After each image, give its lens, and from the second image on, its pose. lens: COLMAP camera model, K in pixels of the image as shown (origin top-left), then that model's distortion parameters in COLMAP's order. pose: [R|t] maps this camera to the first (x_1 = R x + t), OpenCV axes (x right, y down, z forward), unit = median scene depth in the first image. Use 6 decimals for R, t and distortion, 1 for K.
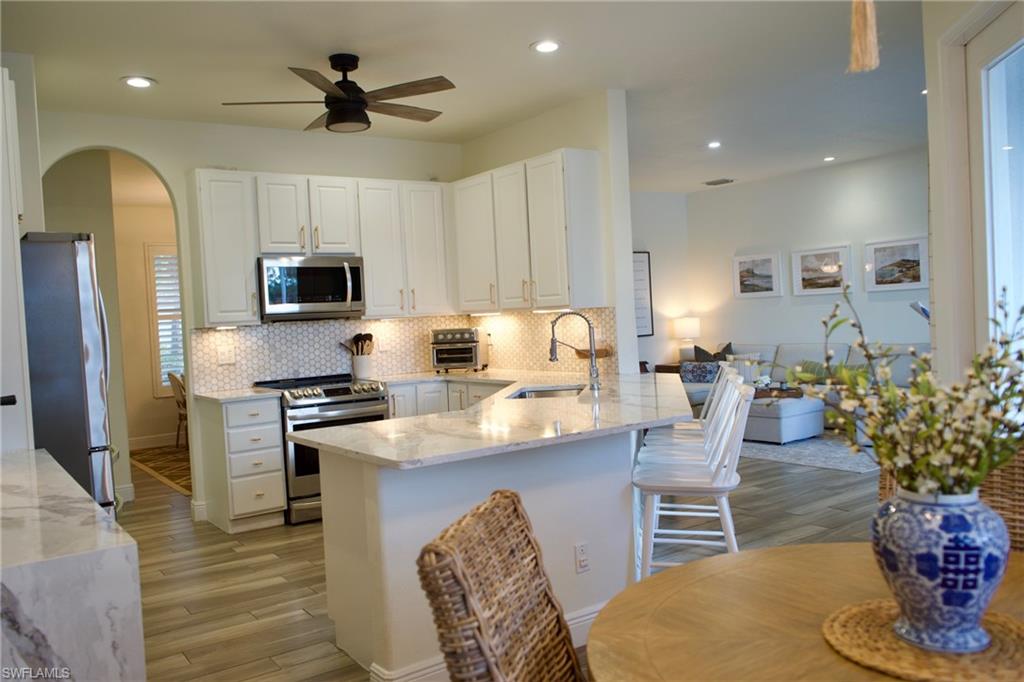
lens RADIAL K [[821.5, 0, 508.9], [0, 821.5, 339.1], [0, 0, 1]] dist [-0.009021, 0.003129]
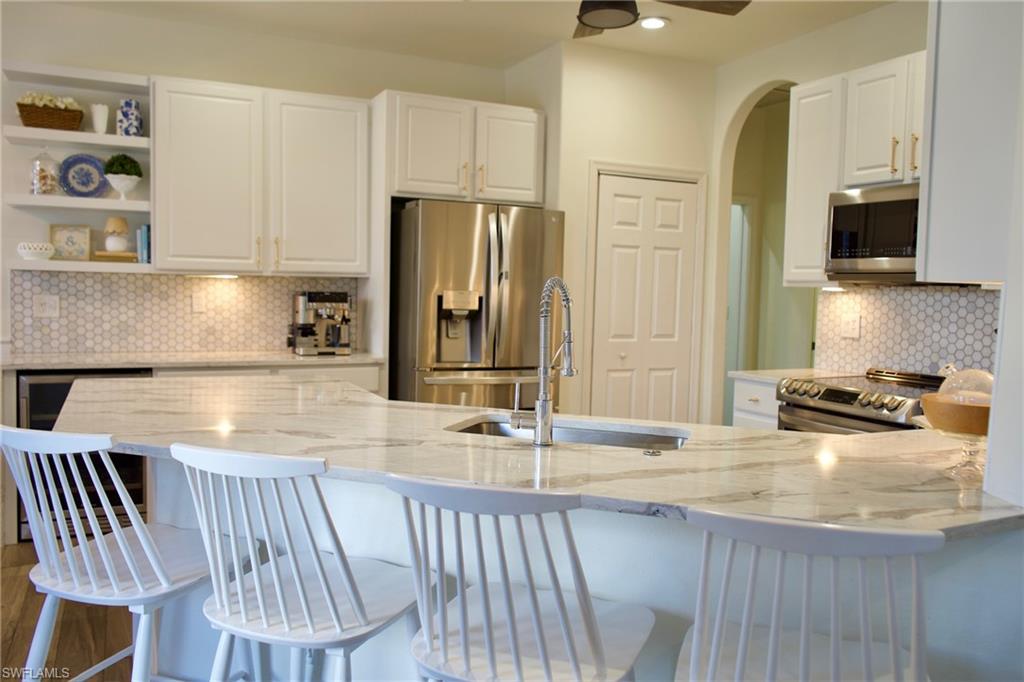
lens RADIAL K [[821.5, 0, 508.9], [0, 821.5, 339.1], [0, 0, 1]] dist [-0.009021, 0.003129]
pose [[-0.165296, 0.110053, -0.980084, 0.432924], [-0.048044, 0.991676, 0.119458, -0.042114], [0.985073, 0.066833, -0.158632, 0.791628]]
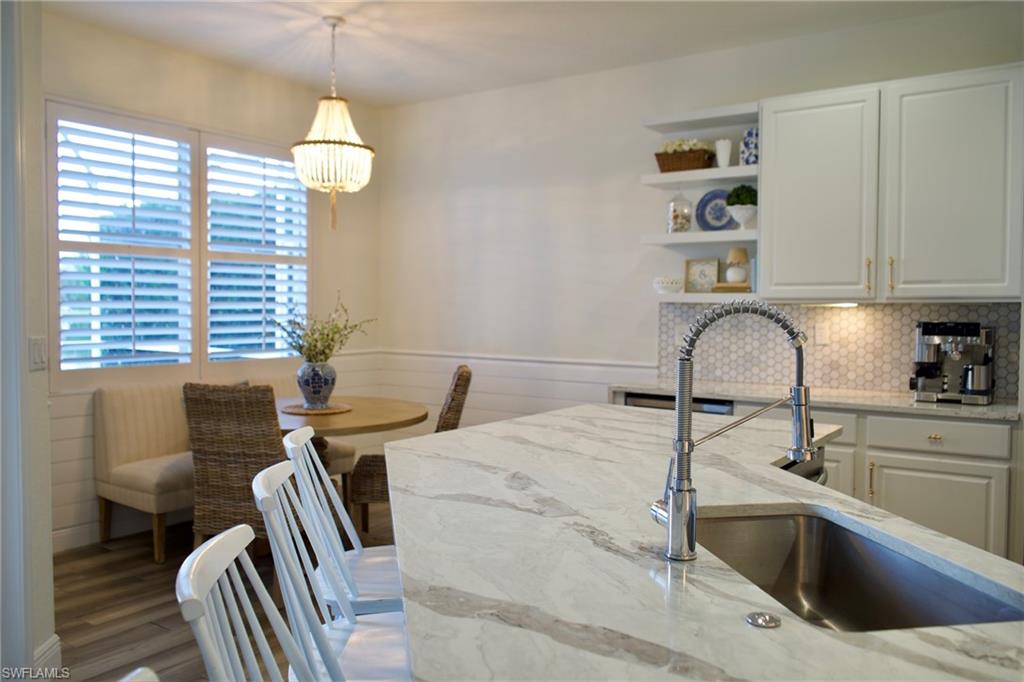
lens RADIAL K [[821.5, 0, 508.9], [0, 821.5, 339.1], [0, 0, 1]] dist [-0.009021, 0.003129]
pose [[-0.934223, 0.059520, -0.351688, 0.208634], [0.029294, 0.995452, 0.090654, -0.037048], [0.355484, 0.074389, -0.931717, 0.947580]]
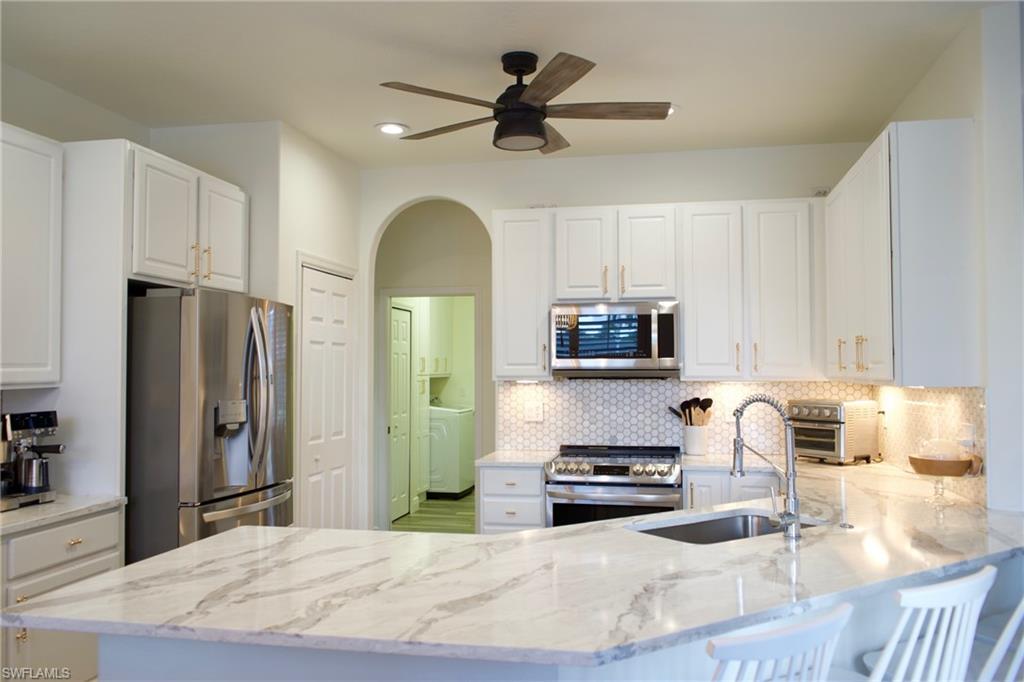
lens RADIAL K [[821.5, 0, 508.9], [0, 821.5, 339.1], [0, 0, 1]] dist [-0.009021, 0.003129]
pose [[0.689909, 0.023082, -0.723528, 0.283029], [-0.056601, 0.998152, -0.022128, -0.037878], [0.721679, 0.056219, 0.689941, 0.341543]]
